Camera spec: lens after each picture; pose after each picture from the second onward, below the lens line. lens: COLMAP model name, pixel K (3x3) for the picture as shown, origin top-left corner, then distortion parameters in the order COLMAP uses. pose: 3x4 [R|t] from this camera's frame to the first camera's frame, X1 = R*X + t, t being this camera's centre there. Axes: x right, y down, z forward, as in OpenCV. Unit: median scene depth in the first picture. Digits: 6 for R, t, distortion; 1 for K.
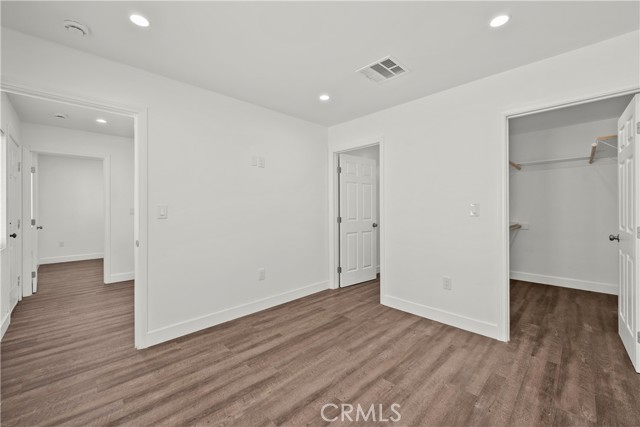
lens RADIAL K [[253.2, 0, 318.1], [0, 253.2, 208.0], [0, 0, 1]] dist [0.000090, -0.000025]
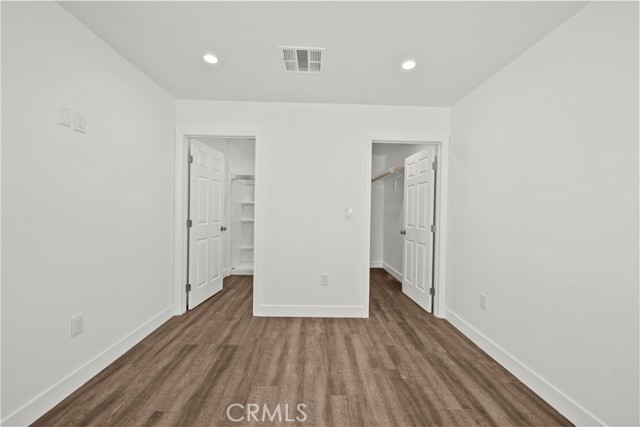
lens RADIAL K [[253.2, 0, 315.9], [0, 253.2, 207.4], [0, 0, 1]] dist [0.000090, -0.000025]
pose [[0.687934, 0.027645, 0.725246, -0.343194], [-0.022538, 0.999606, -0.016725, 0.006710], [-0.725423, -0.004840, 0.688286, 0.303577]]
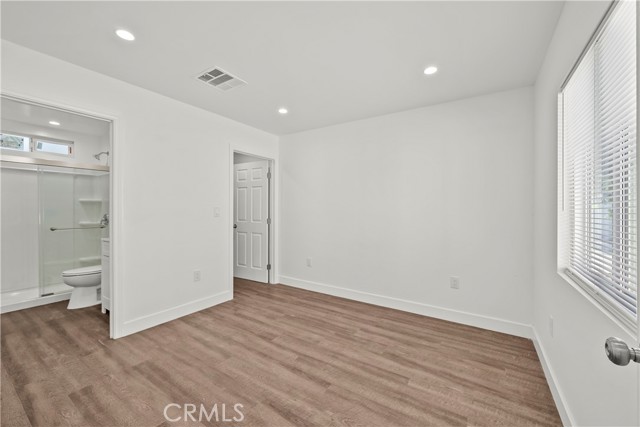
lens RADIAL K [[253.2, 0, 316.2], [0, 253.2, 210.2], [0, 0, 1]] dist [0.000090, -0.000025]
pose [[-0.188521, 0.003410, 0.982063, -0.785503], [0.002235, 0.999993, -0.003043, 0.005183], [-0.982067, 0.001622, -0.188528, 0.747235]]
